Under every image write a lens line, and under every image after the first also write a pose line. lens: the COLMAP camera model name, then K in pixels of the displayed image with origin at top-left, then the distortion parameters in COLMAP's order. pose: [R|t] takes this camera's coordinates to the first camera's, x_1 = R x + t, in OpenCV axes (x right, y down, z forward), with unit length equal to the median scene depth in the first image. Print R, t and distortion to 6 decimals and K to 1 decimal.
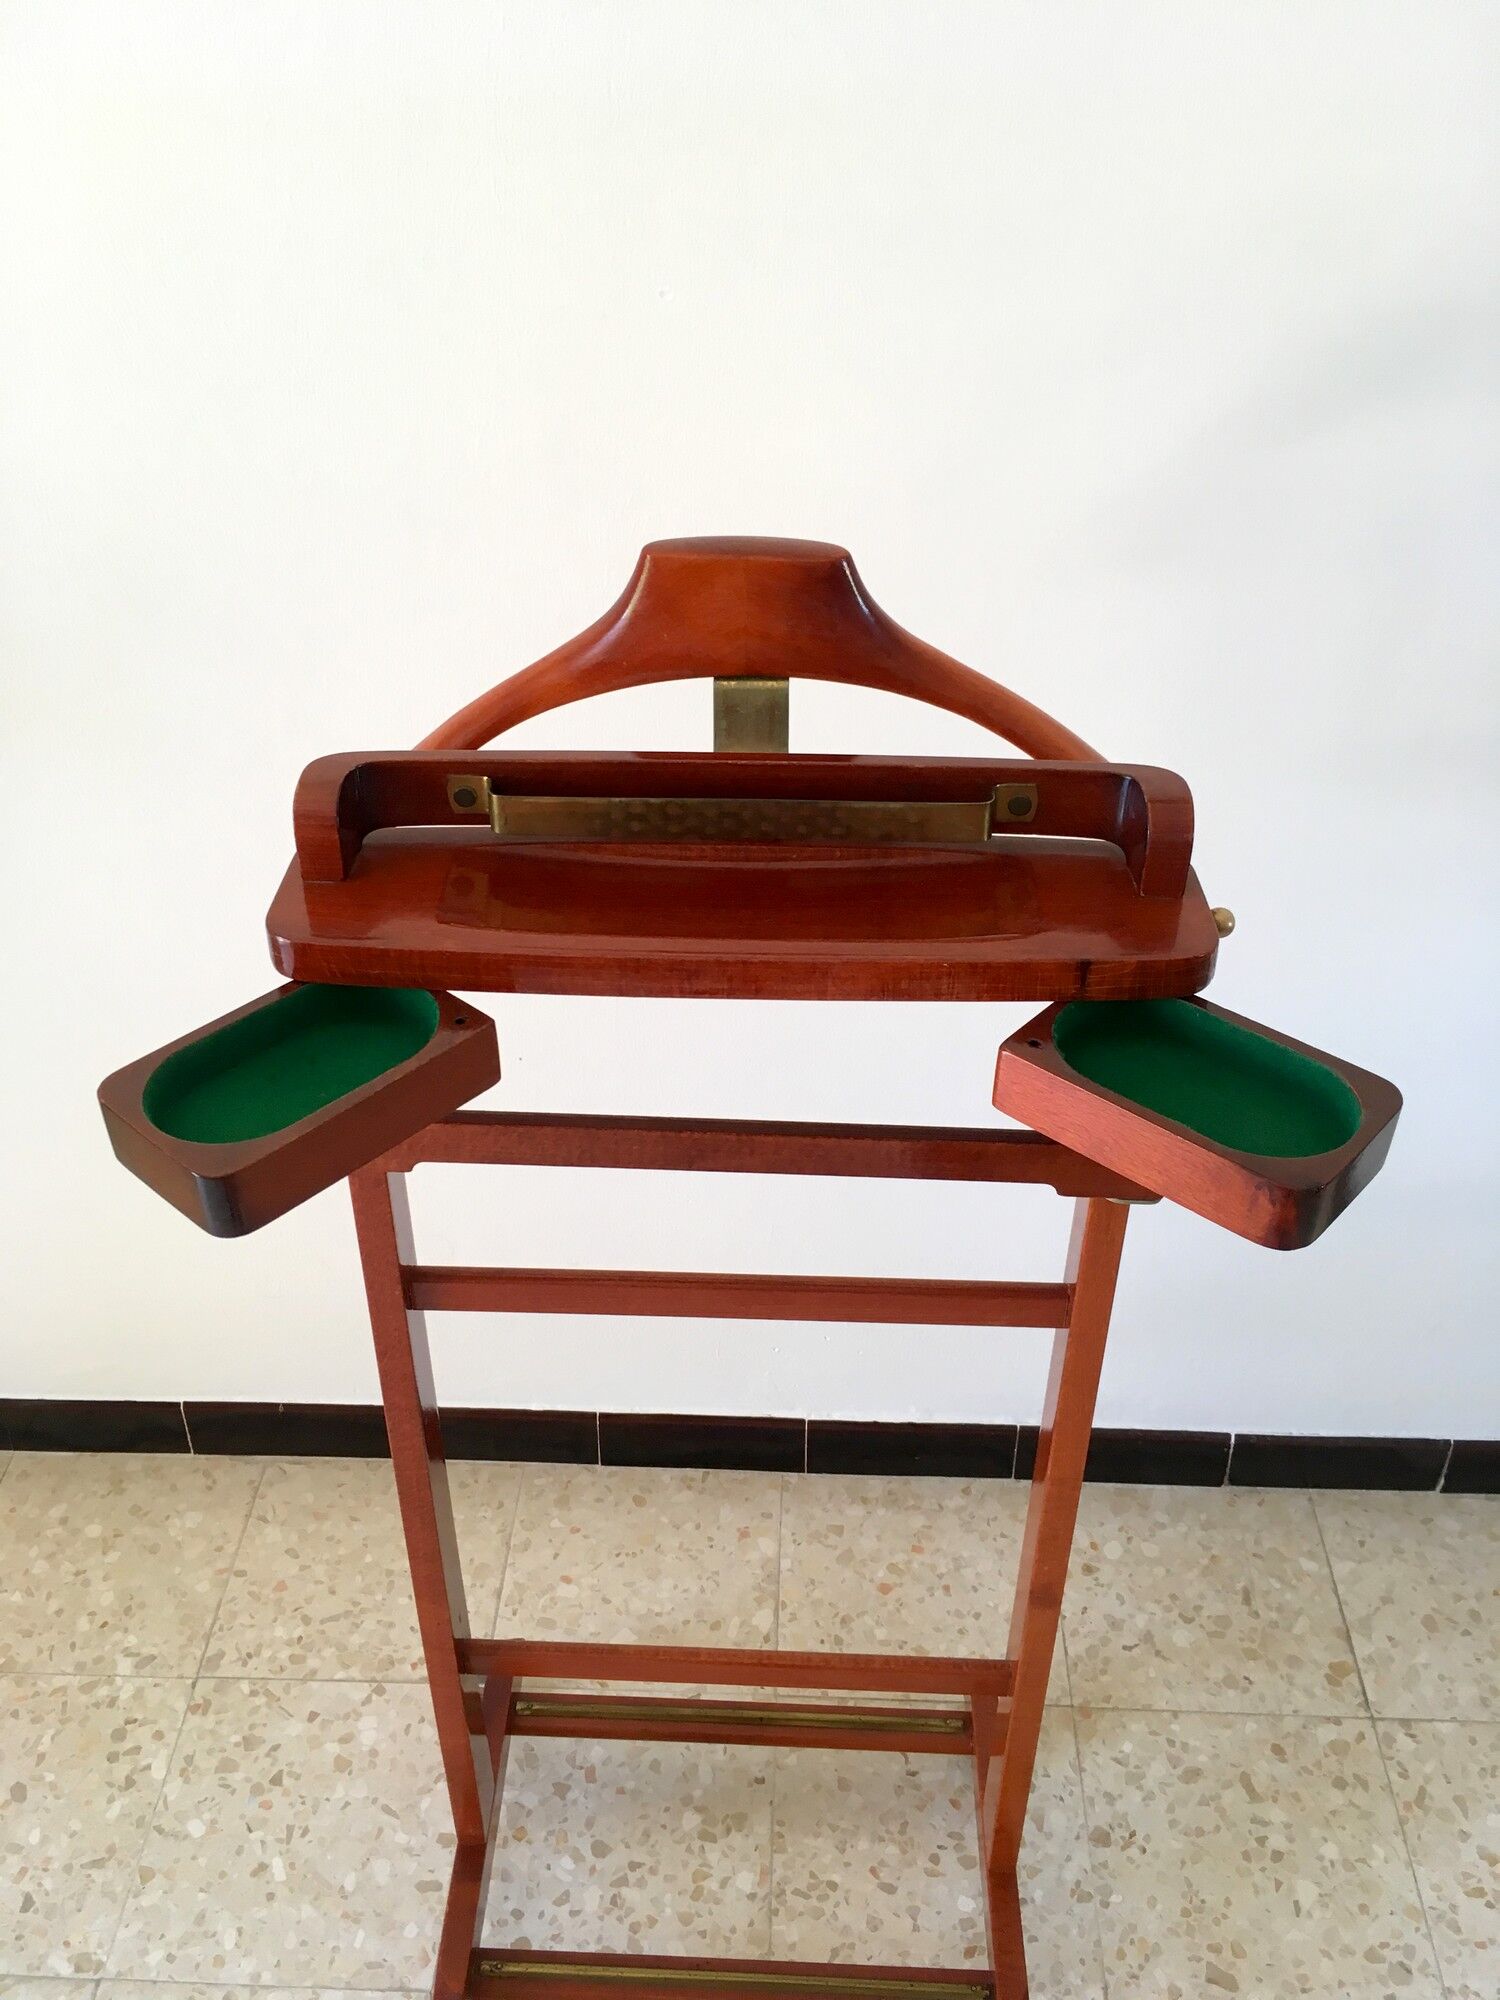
lens RADIAL K [[1719.9, 0, 744.4], [0, 1719.9, 996.5], [0, 0, 1]] dist [0.090681, -0.128053]
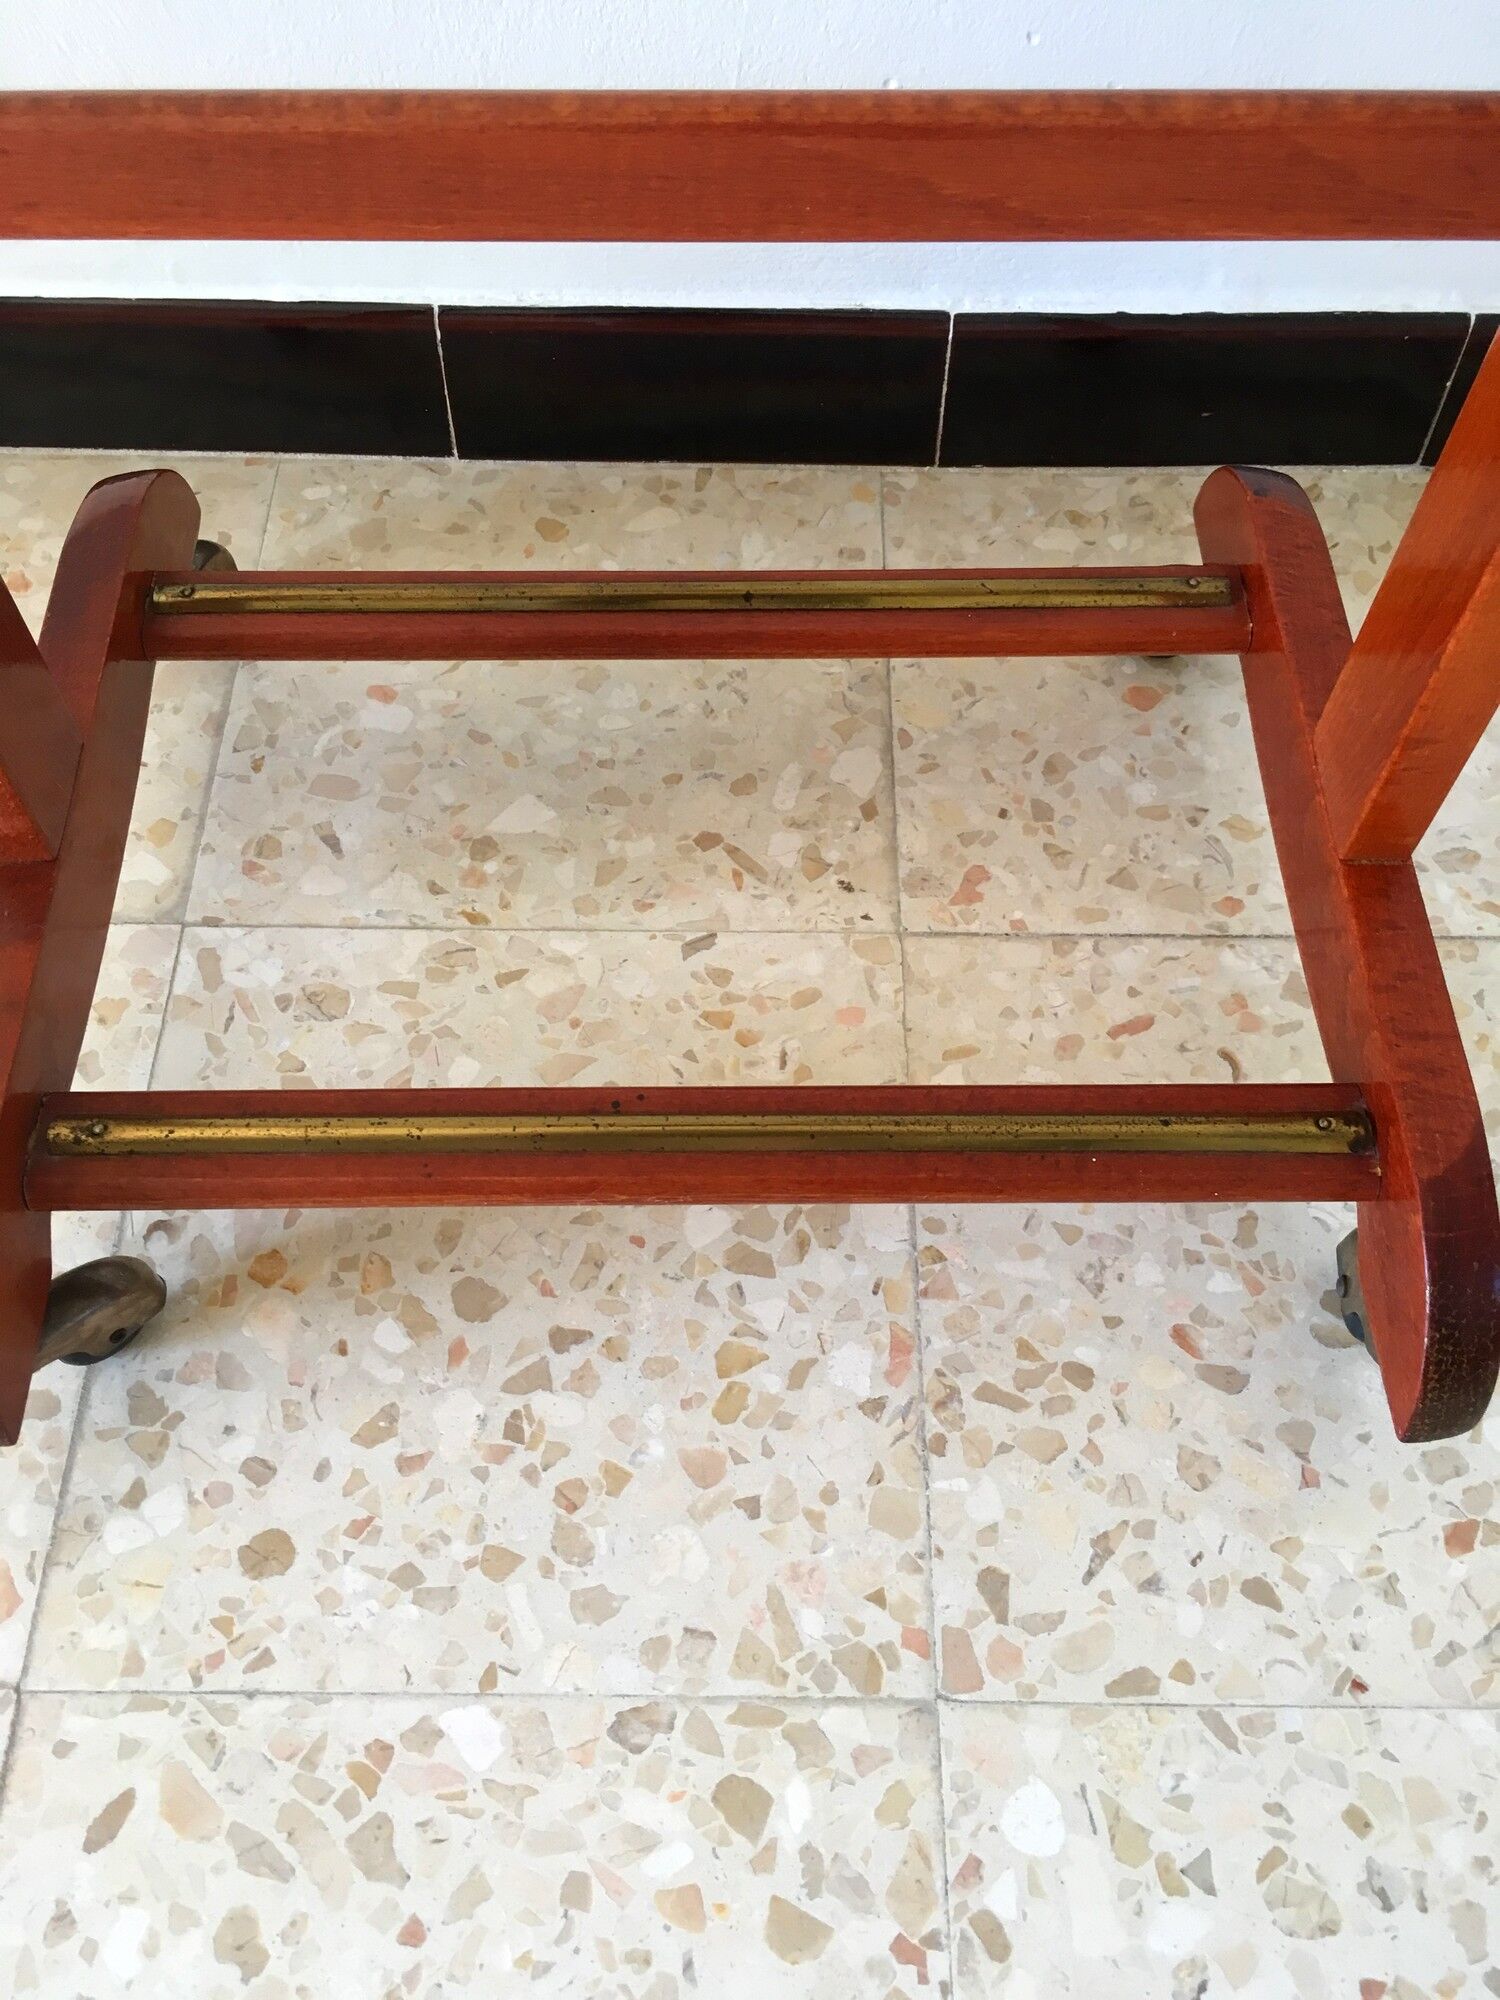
lens RADIAL K [[1694.1, 0, 739.2], [0, 1694.1, 997.0], [0, 0, 1]] dist [0.085322, -0.140253]
pose [[0.999577, -0.022852, 0.017995, -0.028242], [0.014058, 0.921166, 0.388915, 0.270058], [-0.025464, -0.388498, 0.921098, 0.651981]]
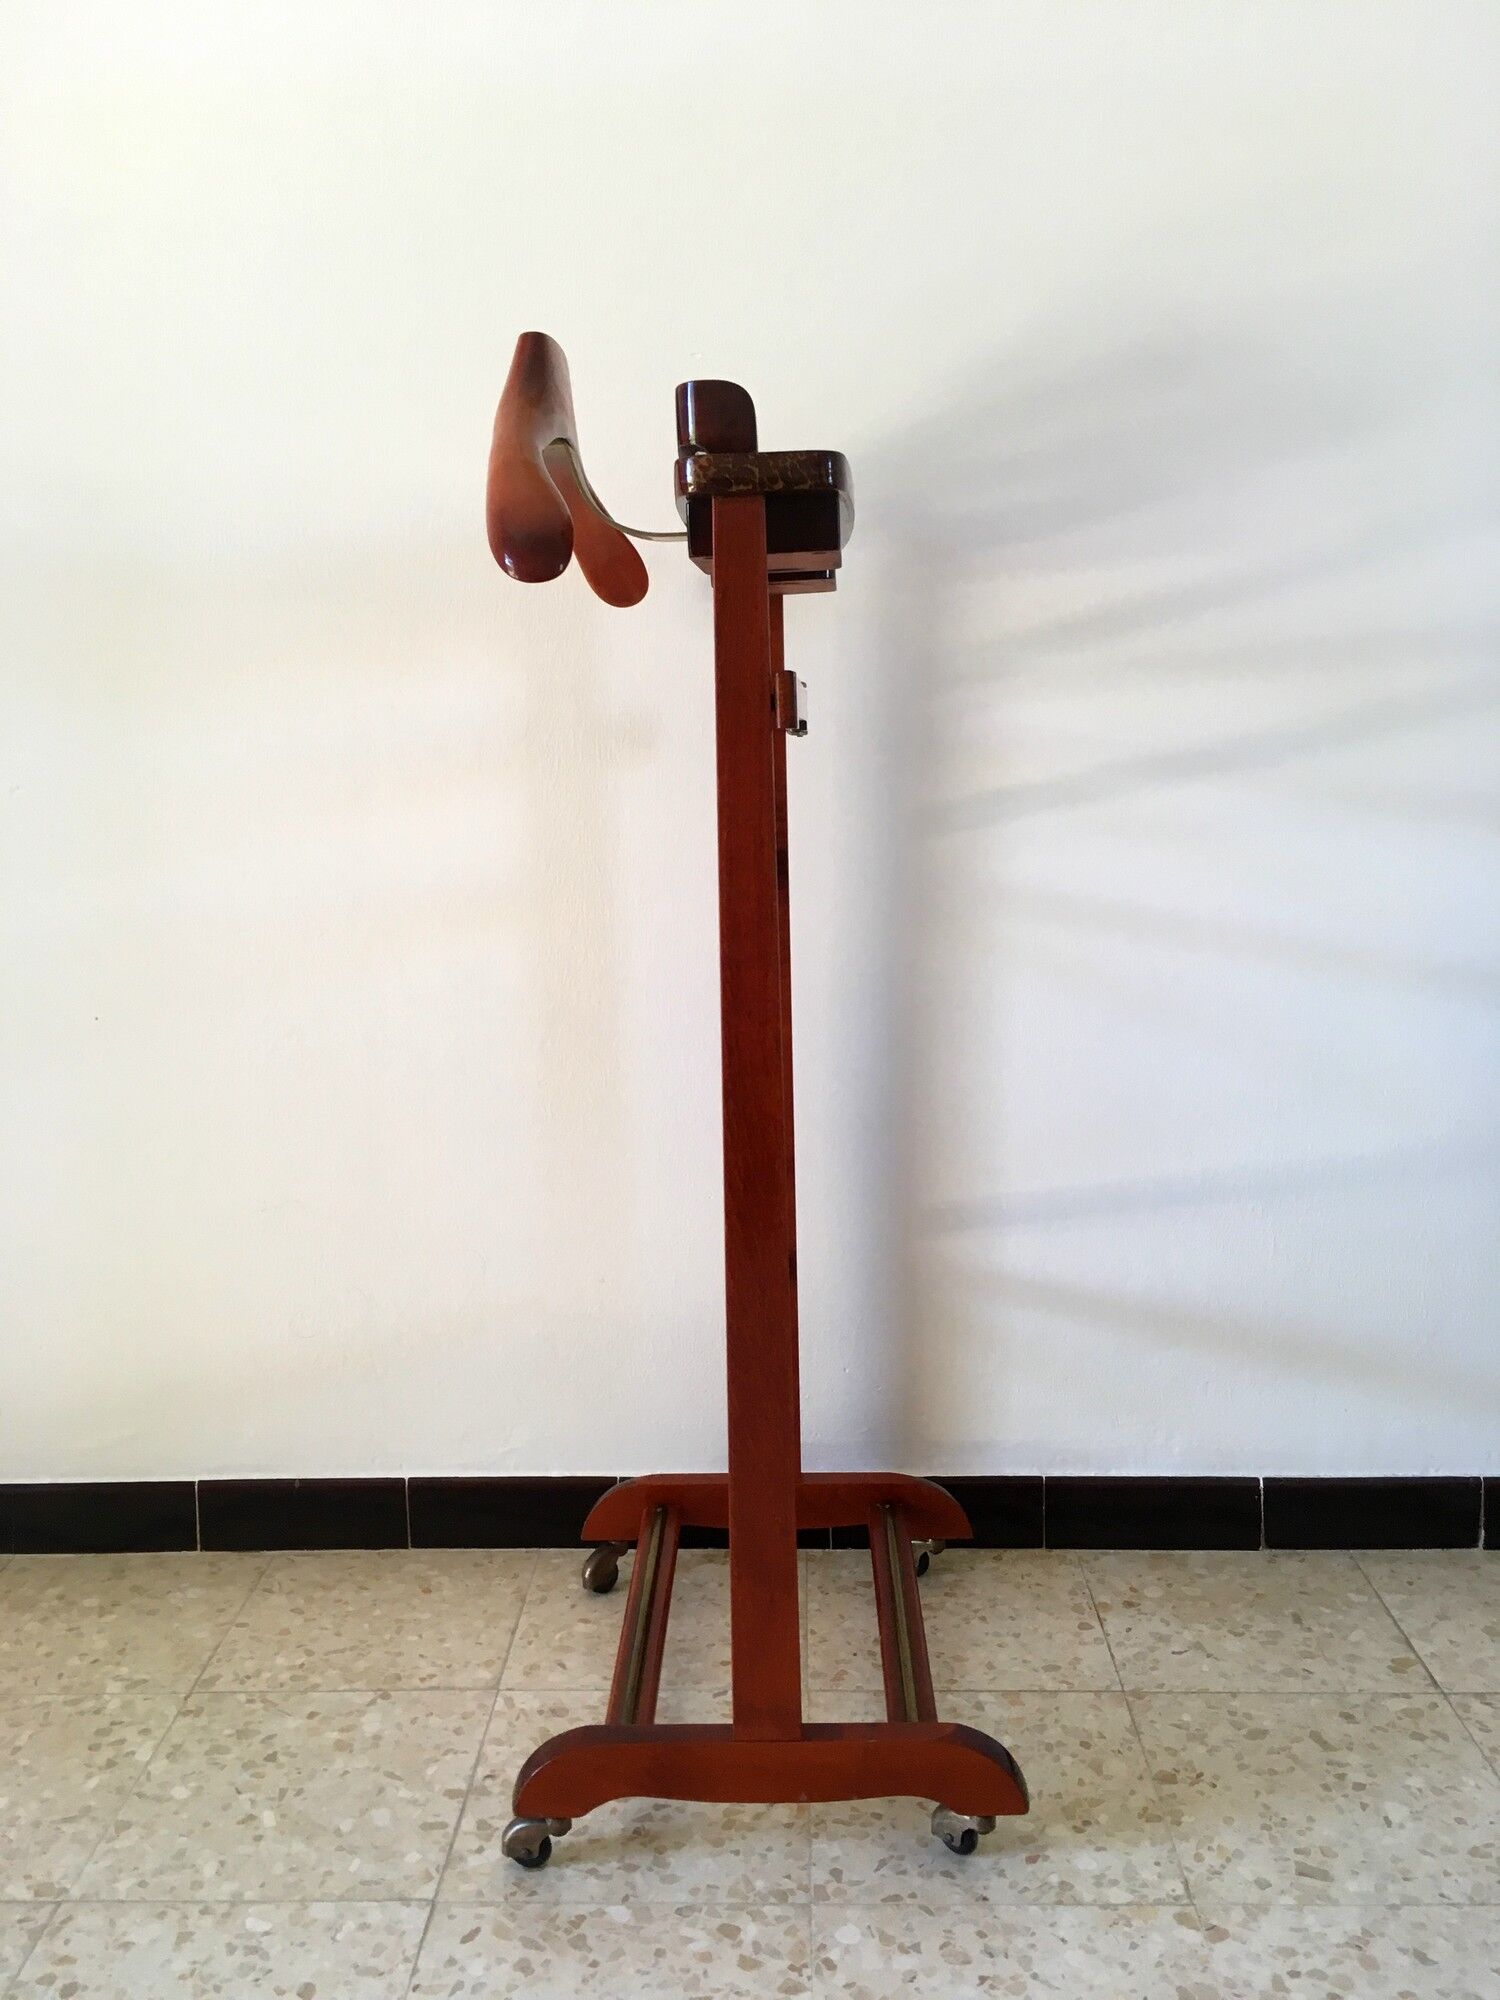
lens RADIAL K [[1710.4, 0, 750.0], [0, 1710.4, 1000.0], [0, 0, 1]] dist [0.093228, -0.131643]
pose [[0.999818, -0.016514, 0.009534, -0.016451], [0.019042, 0.890908, -0.453785, 0.512338], [-0.001001, 0.453884, 0.891060, -0.001497]]
